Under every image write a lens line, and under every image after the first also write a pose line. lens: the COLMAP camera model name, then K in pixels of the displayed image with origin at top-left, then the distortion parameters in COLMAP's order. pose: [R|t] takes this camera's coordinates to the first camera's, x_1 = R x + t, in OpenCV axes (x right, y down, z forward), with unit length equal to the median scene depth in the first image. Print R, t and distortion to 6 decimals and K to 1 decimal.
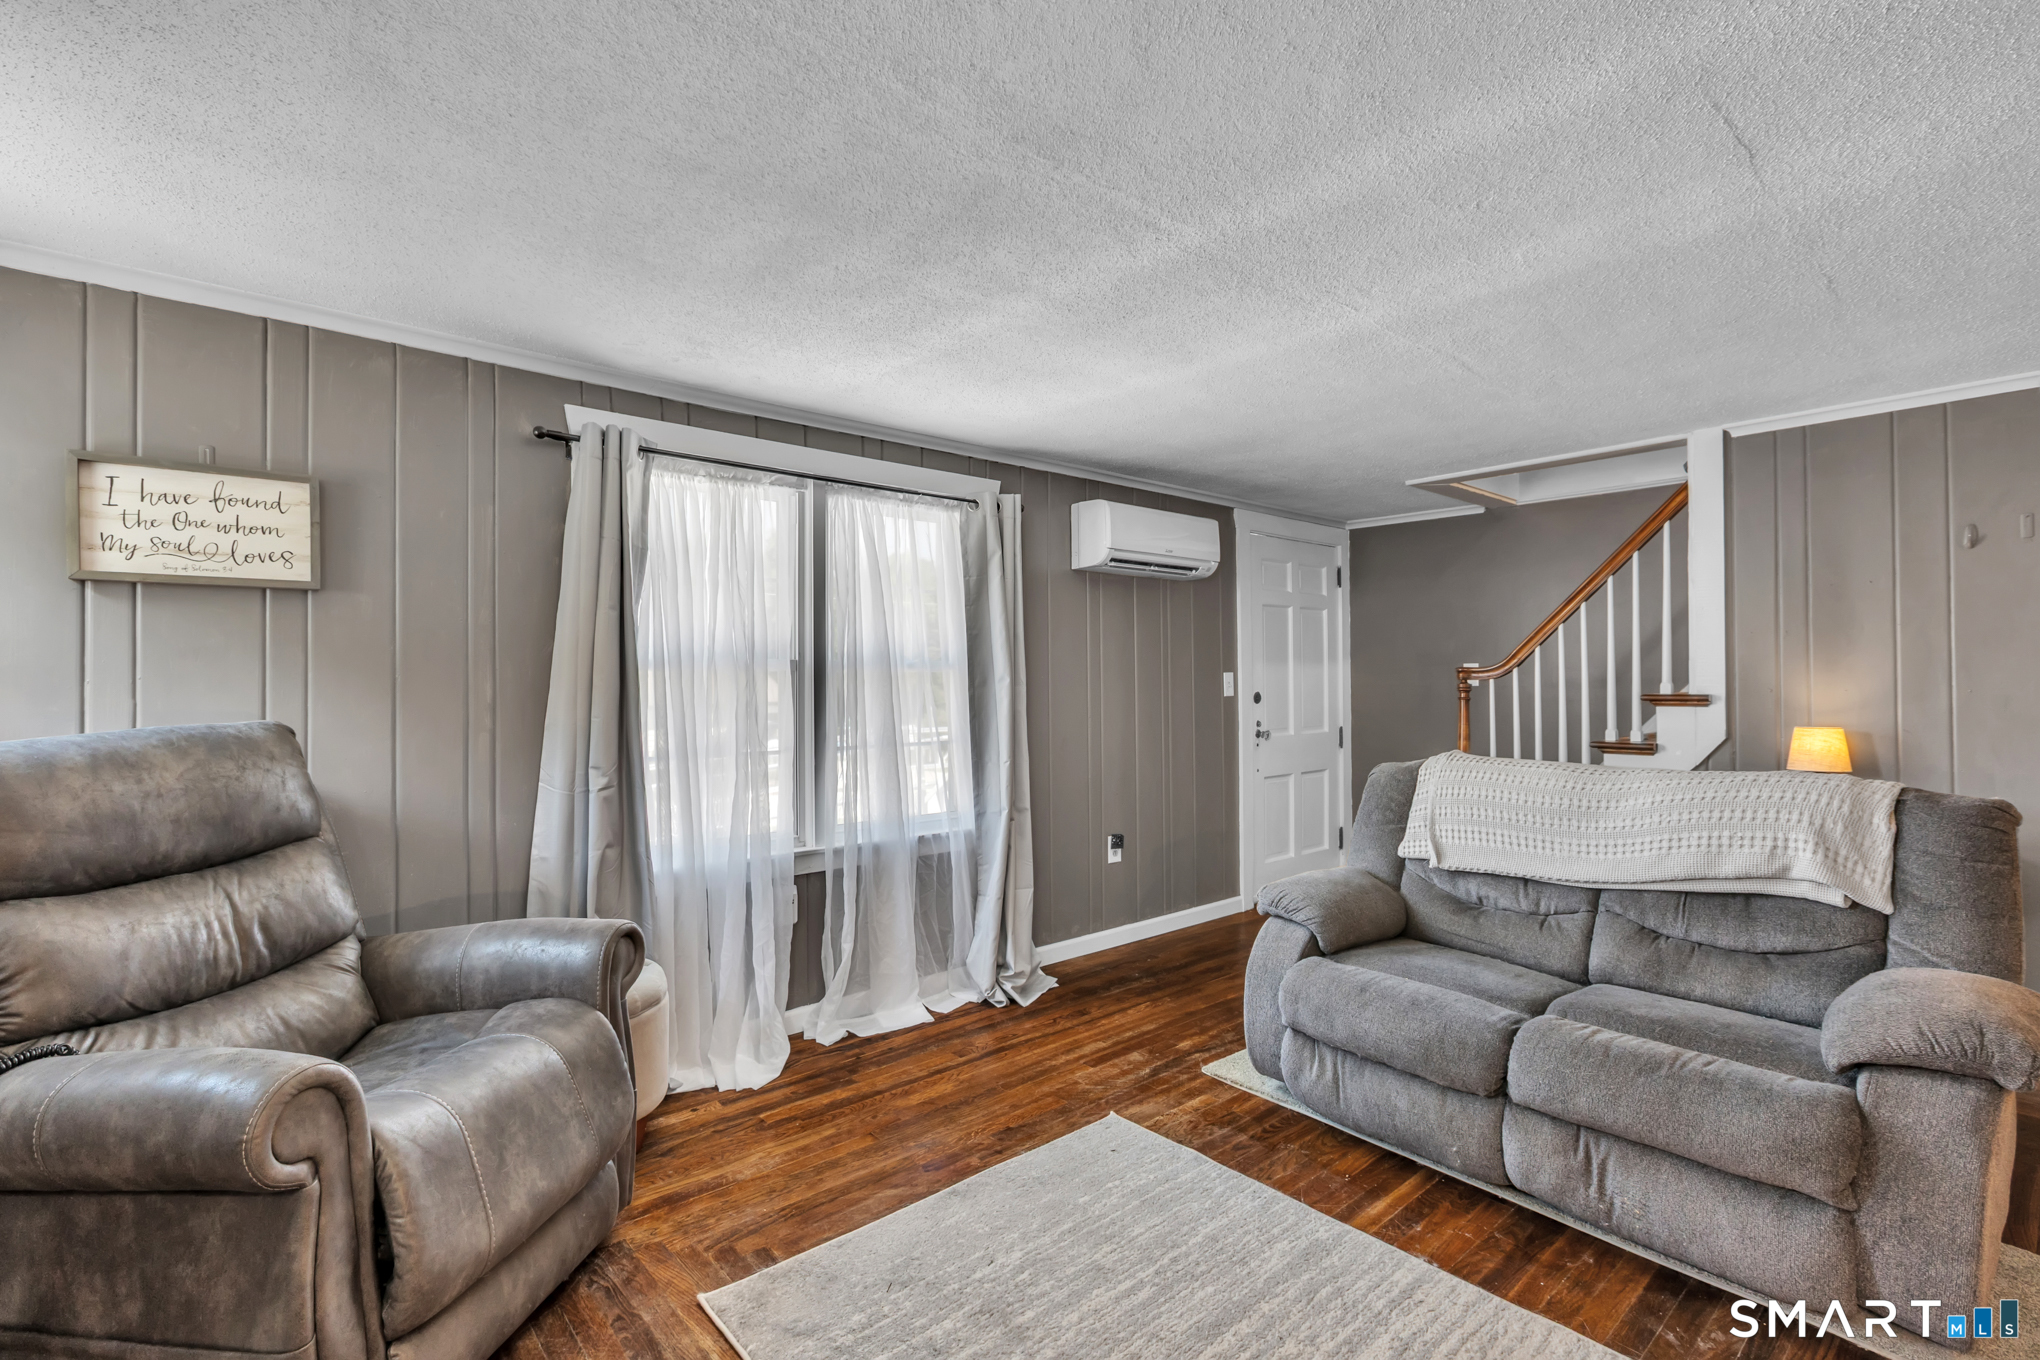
lens RADIAL K [[903.4, 0, 1016.9], [0, 903.4, 675.3], [0, 0, 1]] dist [-0.002515, 0.000023]
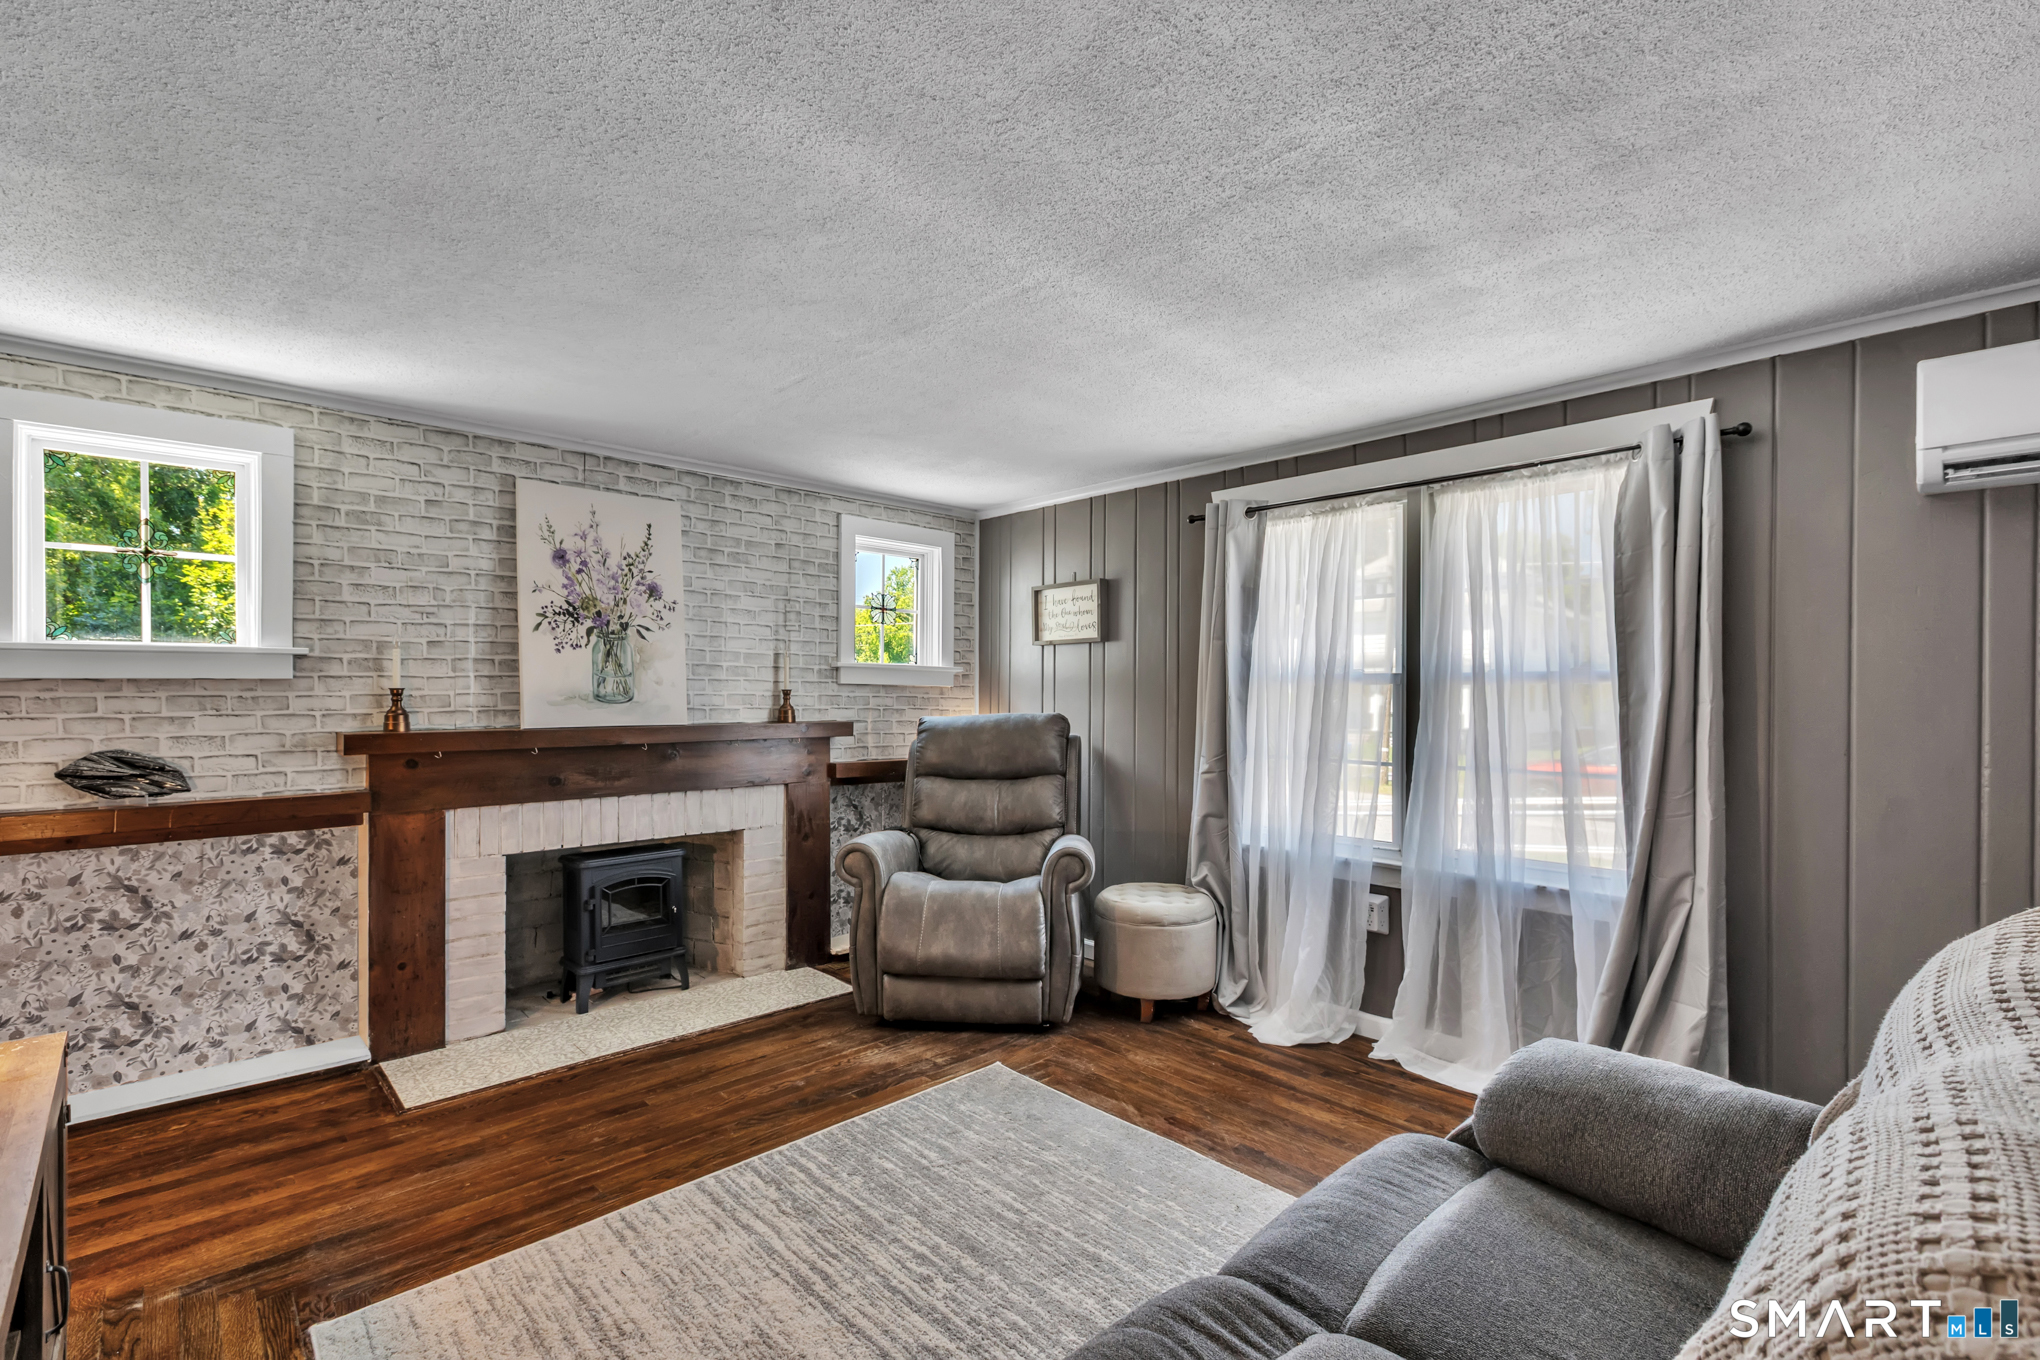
lens RADIAL K [[901.0, 0, 1015.9], [0, 901.0, 698.4], [0, 0, 1]] dist [-0.022935, -0.000012]
pose [[0.053789, 0.009733, -0.998505, 0.859763], [0.002104, 0.999949, 0.009860, 0.000161], [0.998550, -0.002631, 0.053765, 0.626457]]
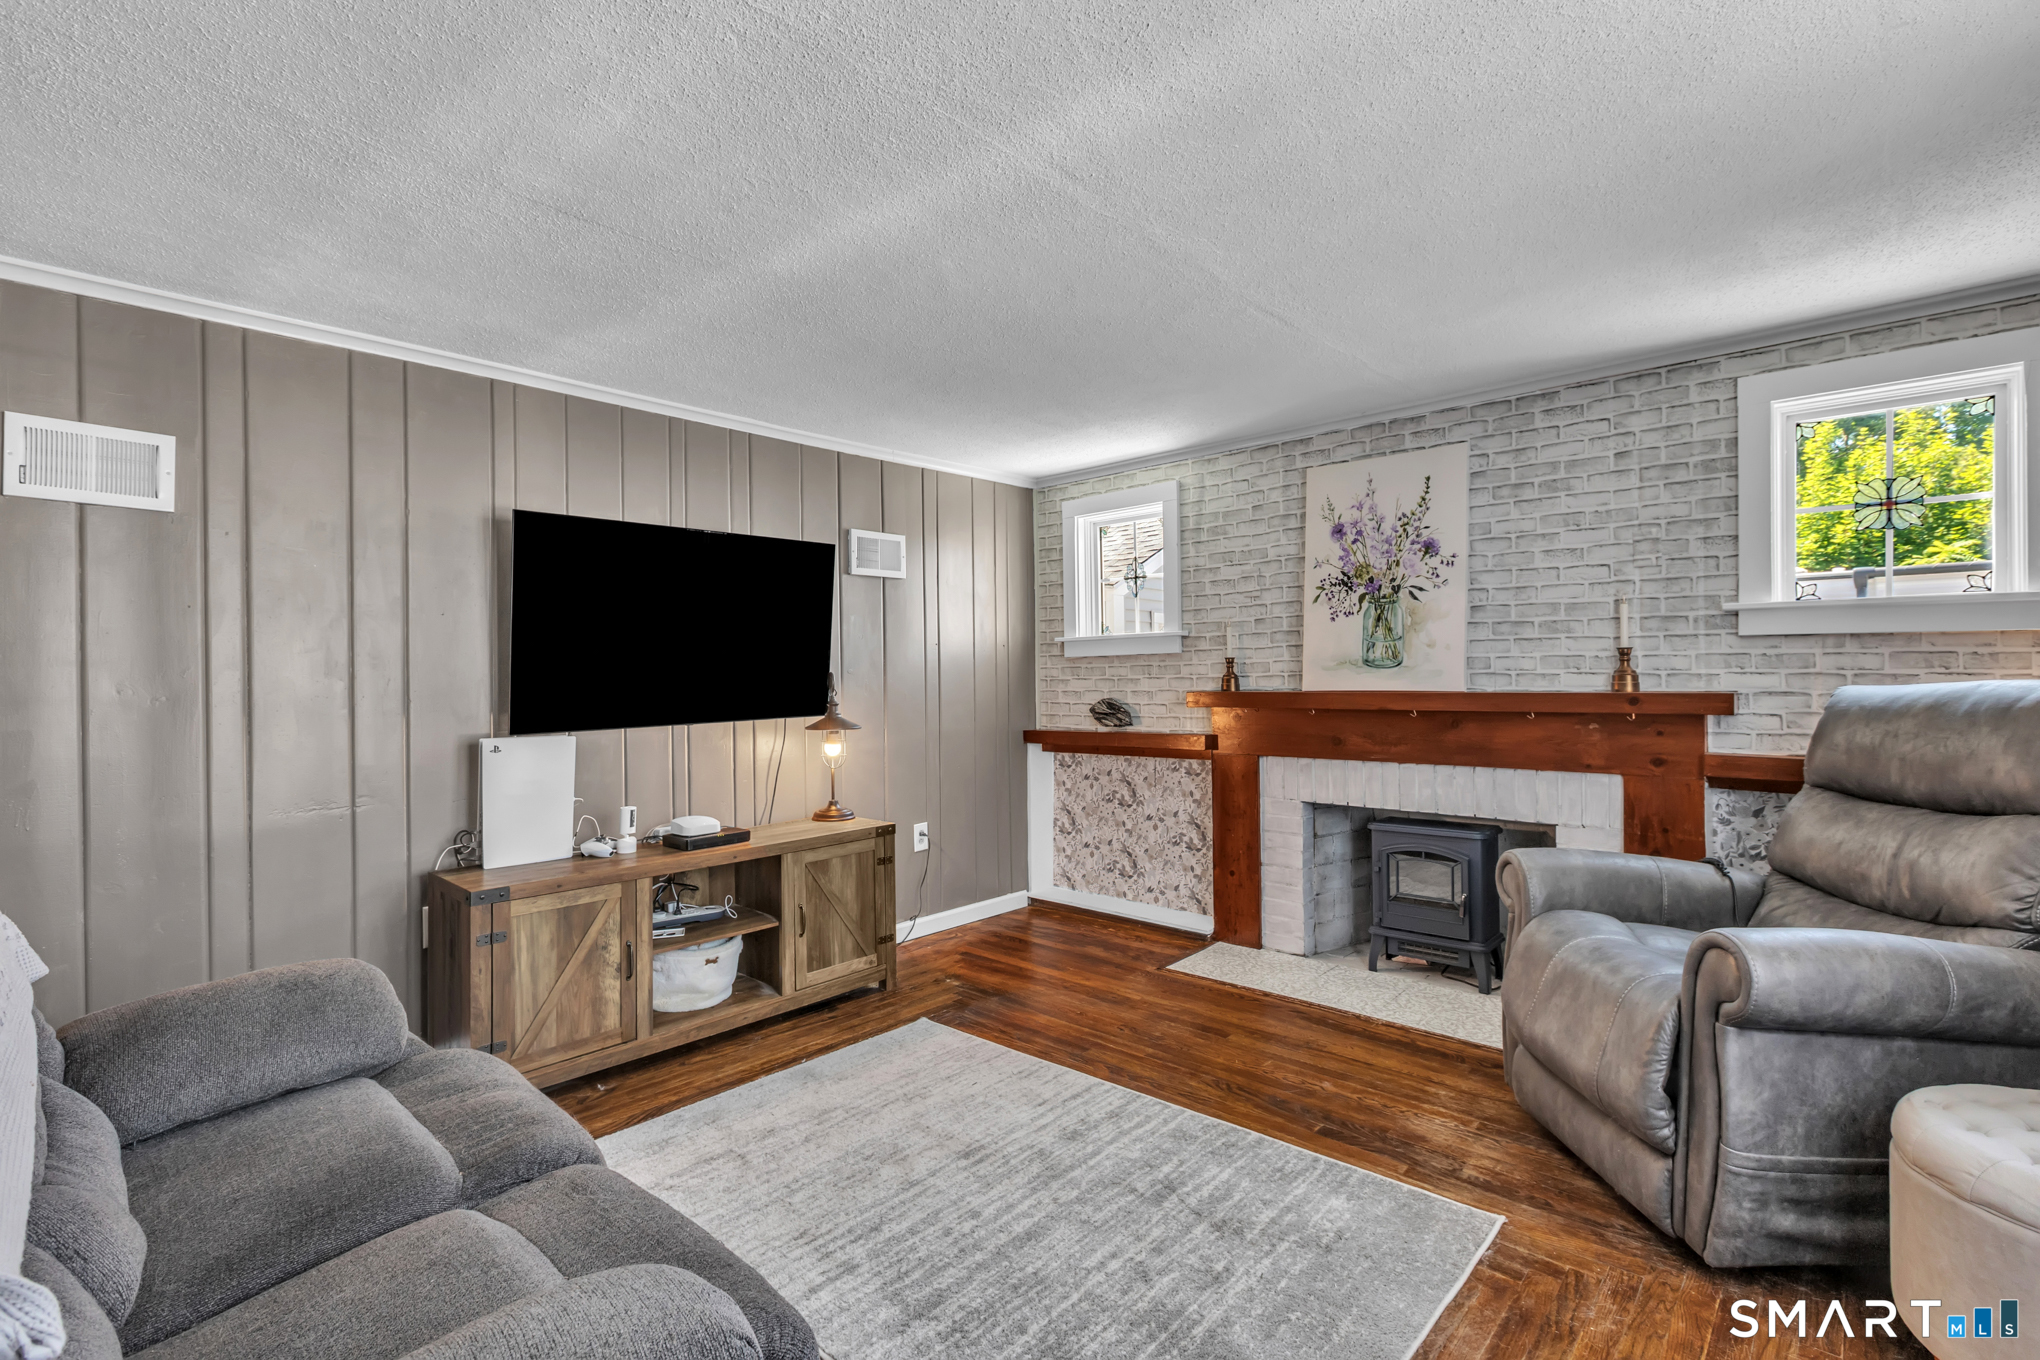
lens RADIAL K [[932.2, 0, 1019.4], [0, 932.2, 654.1], [0, 0, 1]] dist [-0.026206, -0.000013]
pose [[-0.994146, 0.025591, -0.104970, 0.218784], [0.027332, 0.999511, -0.015182, 0.004525], [0.104530, -0.017962, -0.994360, 1.359976]]
